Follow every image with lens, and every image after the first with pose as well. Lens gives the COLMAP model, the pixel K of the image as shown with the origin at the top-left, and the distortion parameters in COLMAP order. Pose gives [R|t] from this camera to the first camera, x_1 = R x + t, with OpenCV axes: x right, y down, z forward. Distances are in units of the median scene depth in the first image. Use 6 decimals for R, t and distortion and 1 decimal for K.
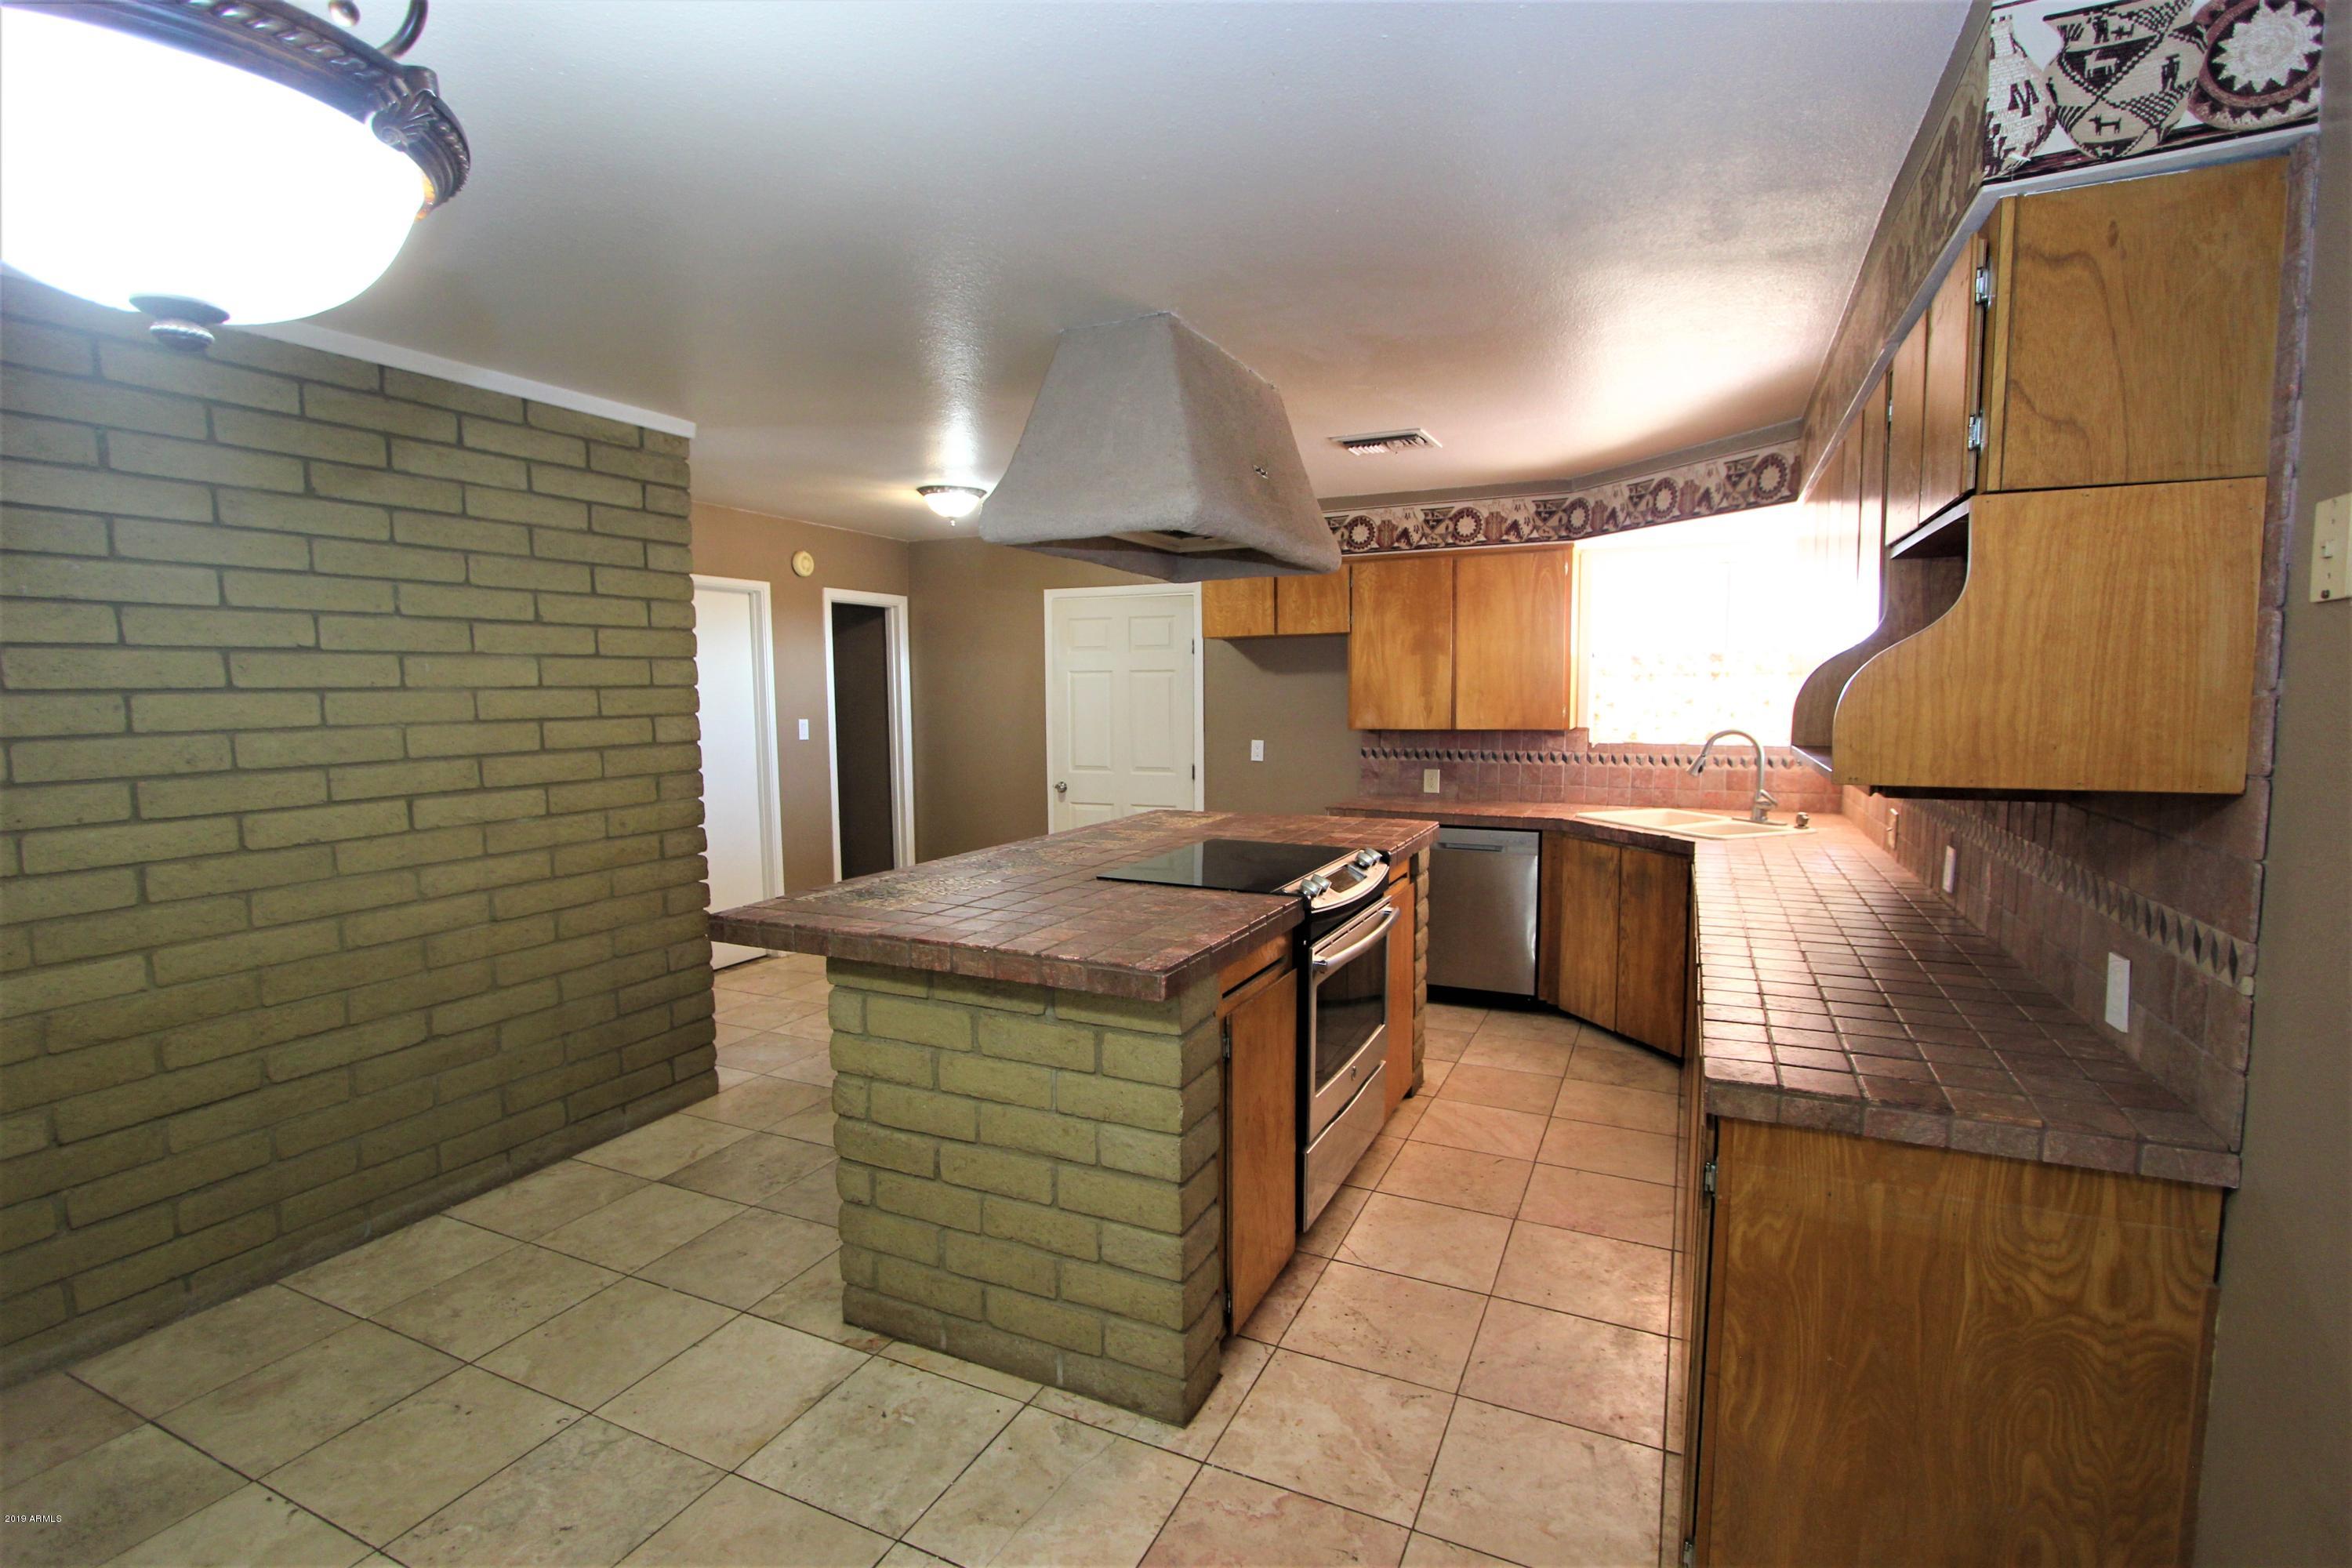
lens RADIAL K [[1088.6, 0, 1194.0], [0, 1088.6, 786.6], [0, 0, 1]] dist [-0.016191, 0.001147]
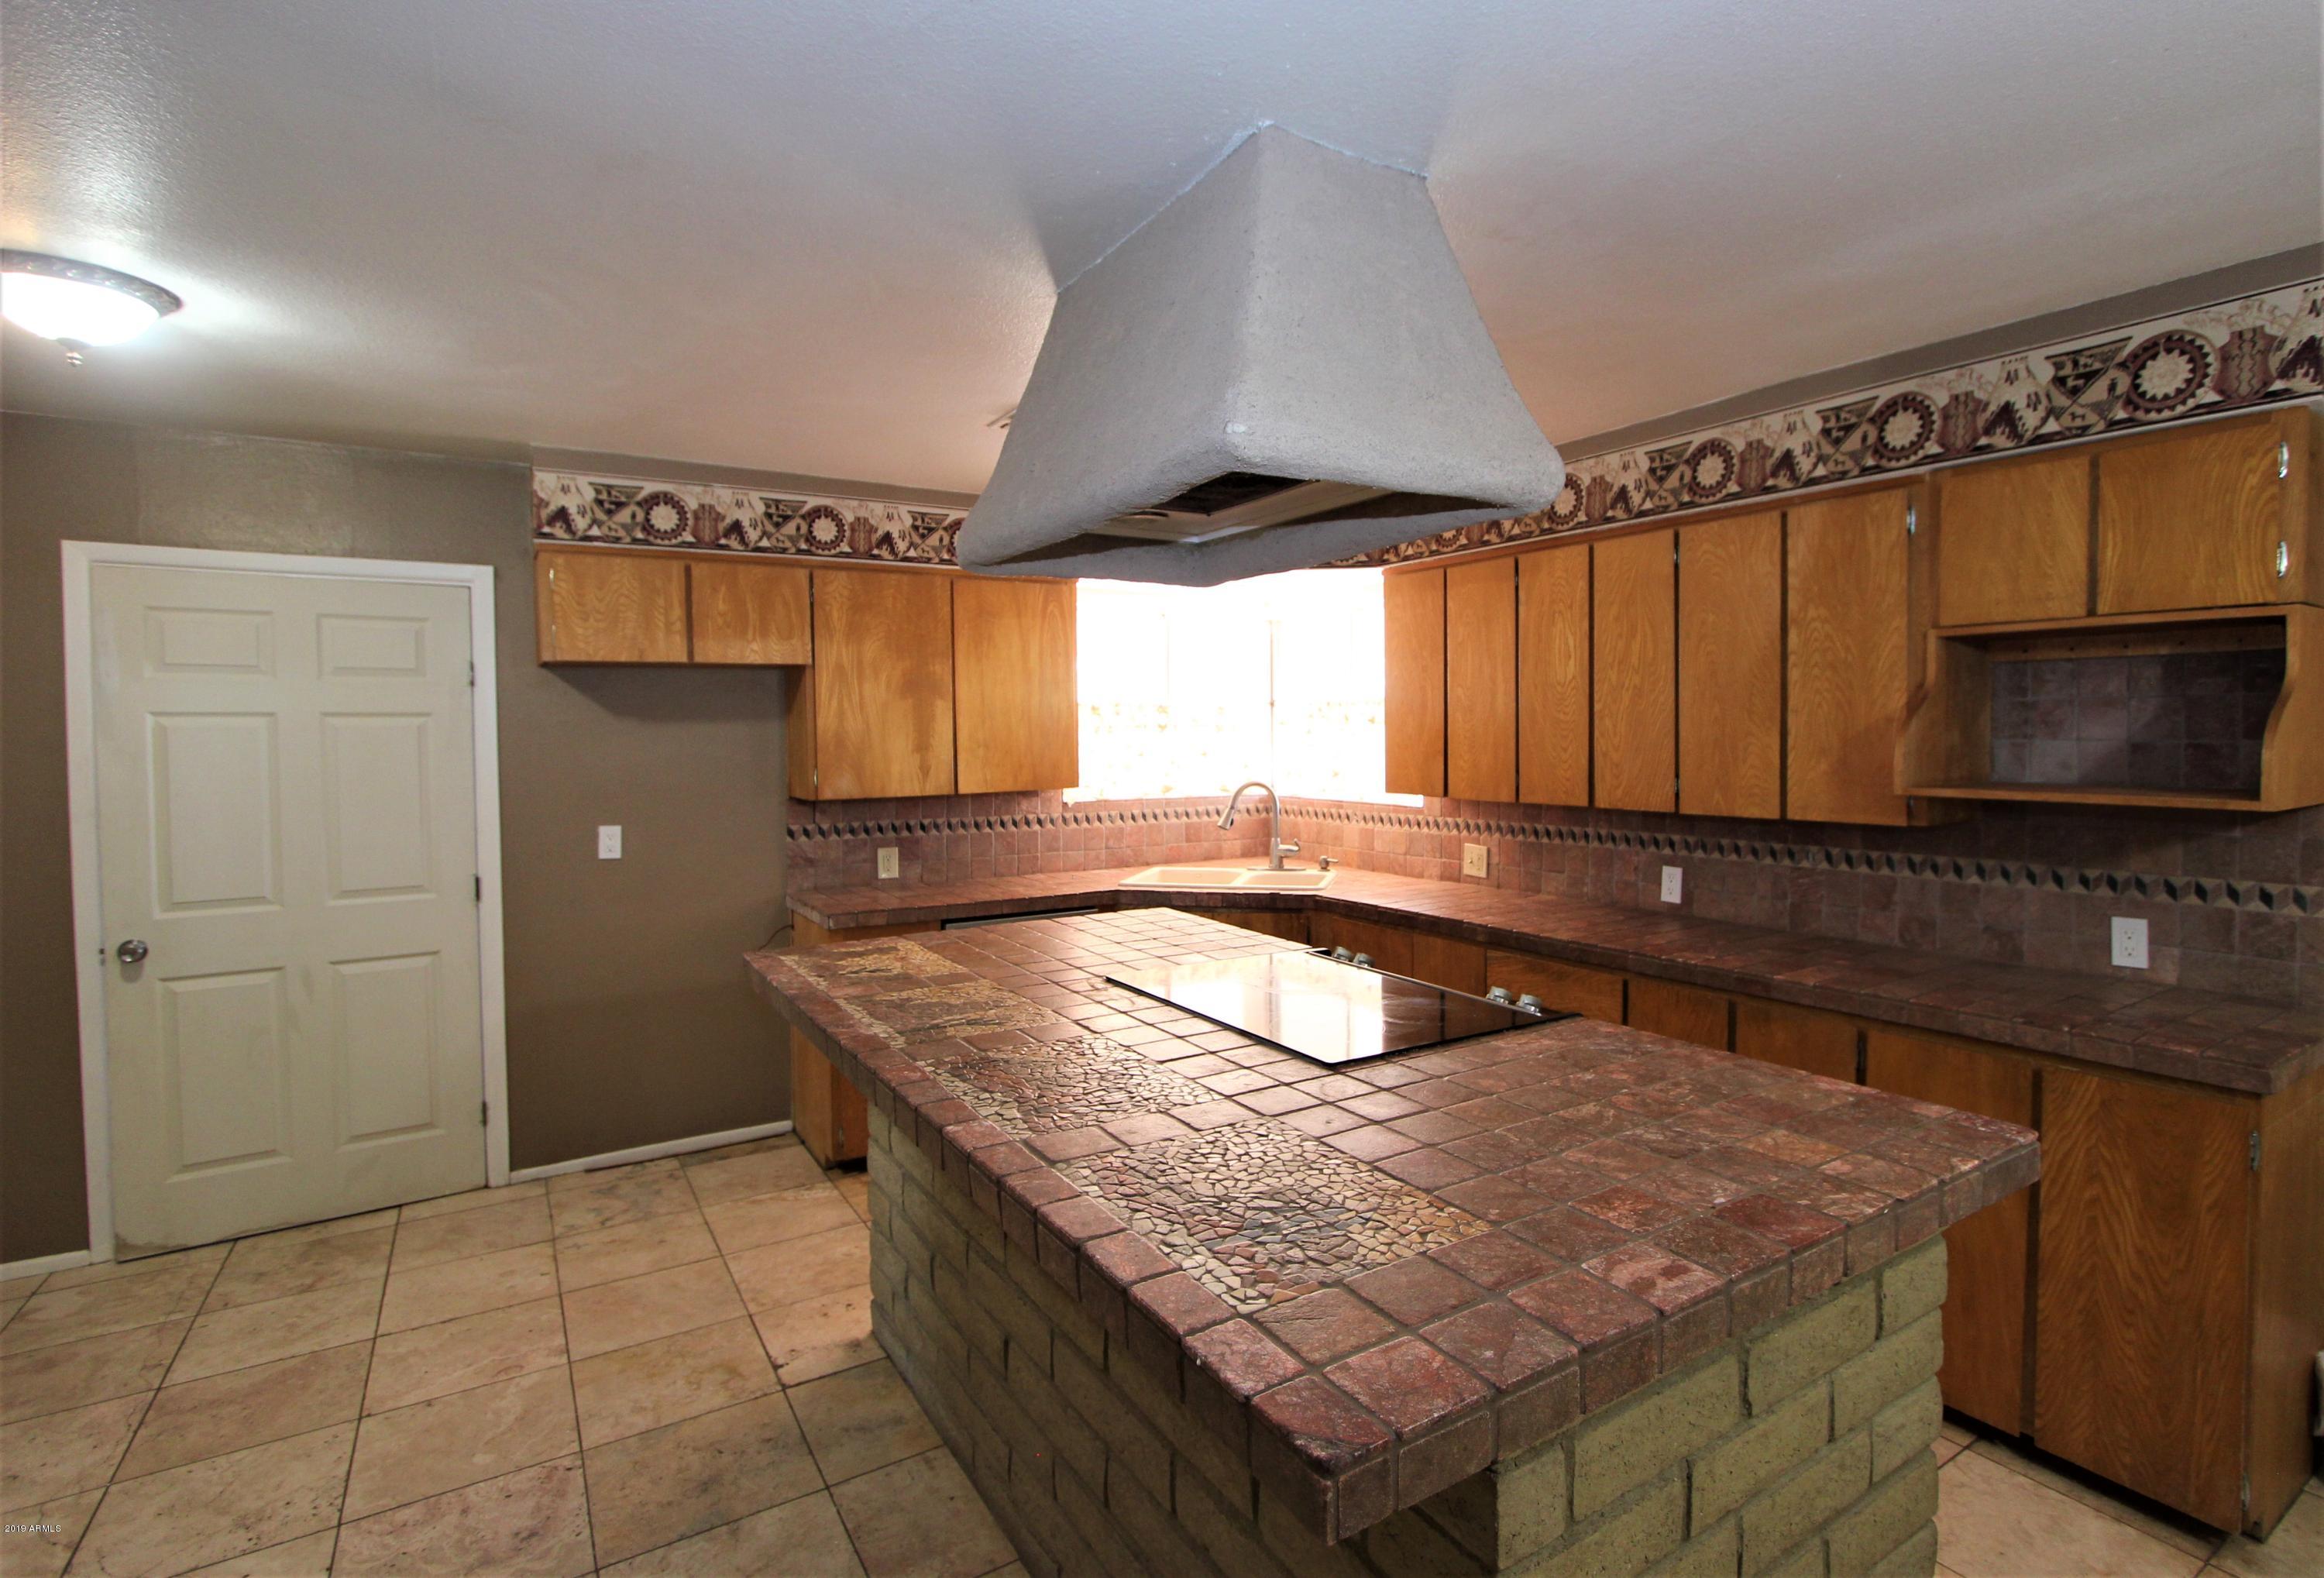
lens RADIAL K [[1124.5, 0, 1242.8], [0, 1124.5, 768.0], [0, 0, 1]] dist [-0.019718, 0.000423]
pose [[0.520443, -0.024002, 0.853559, -0.419206], [0.081575, 0.996431, -0.021719, -0.044297], [-0.849991, 0.080932, 0.520543, 0.478172]]
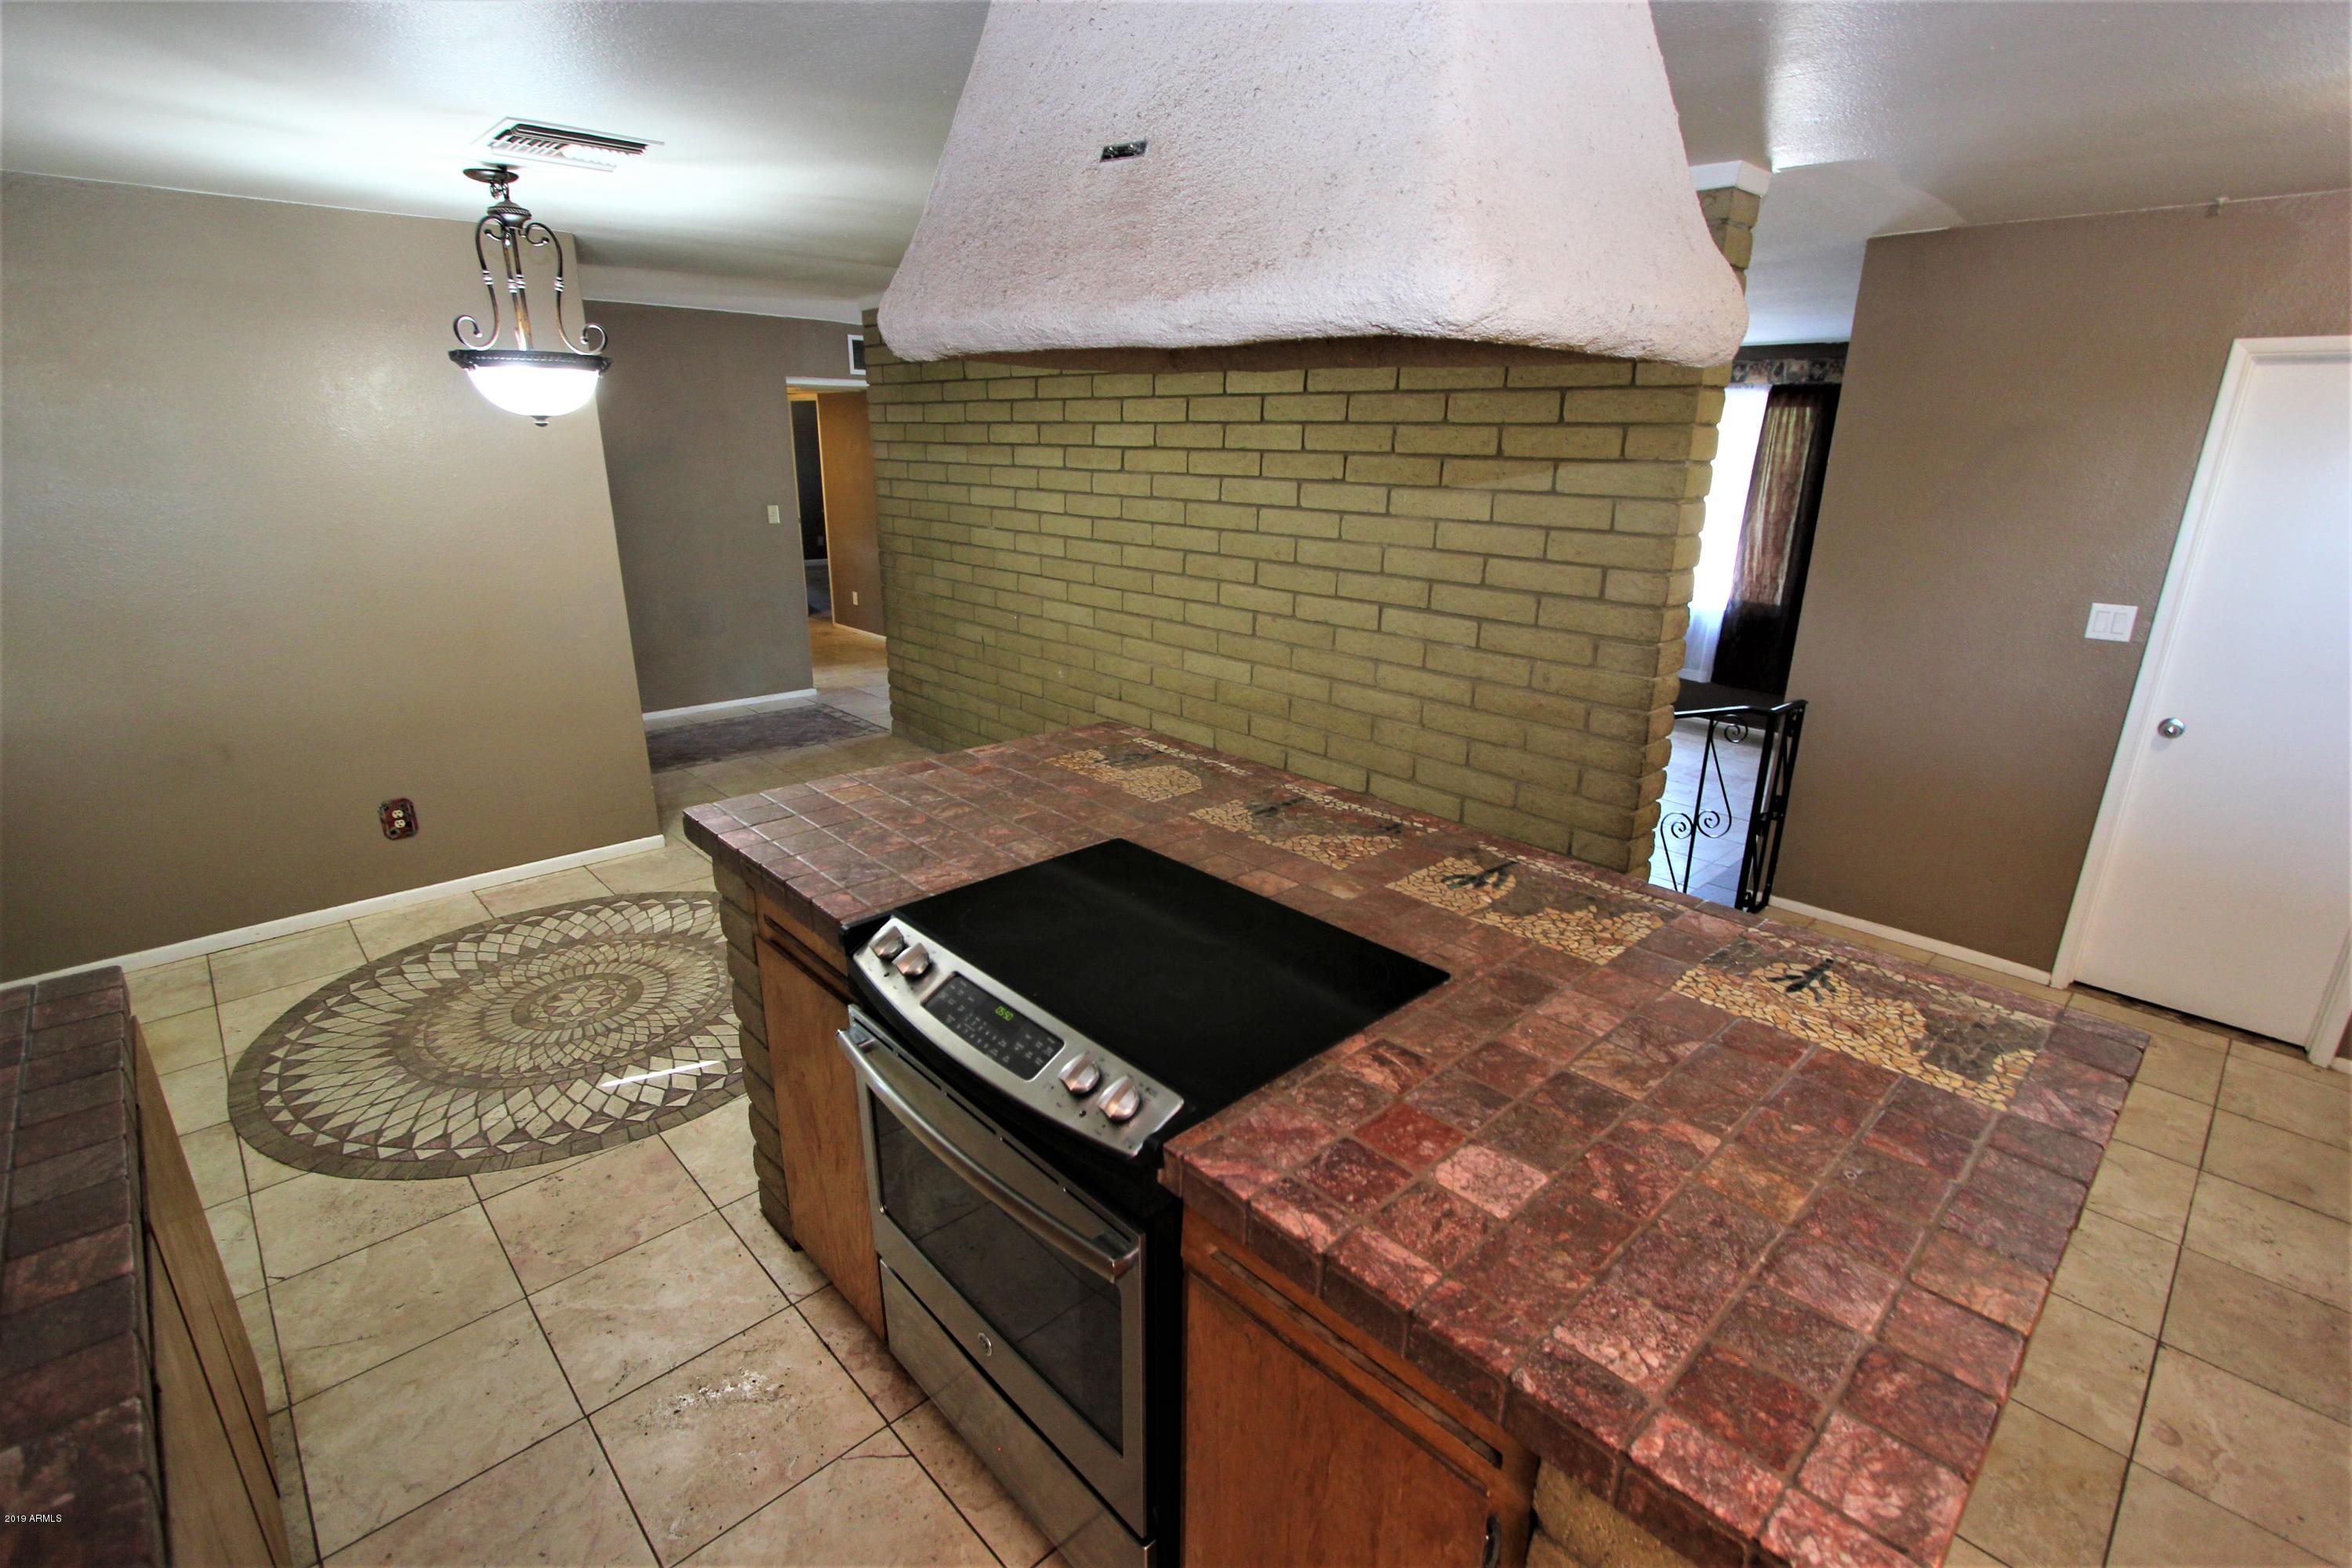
lens RADIAL K [[1088.6, 0, 1190.0], [0, 1088.6, 787.7], [0, 0, 1]] dist [-0.016191, 0.001147]
pose [[-0.370096, 0.289594, -0.882703, 0.361815], [-0.096962, 0.932940, 0.346730, -0.142449], [0.923920, 0.213912, -0.317198, 0.854293]]
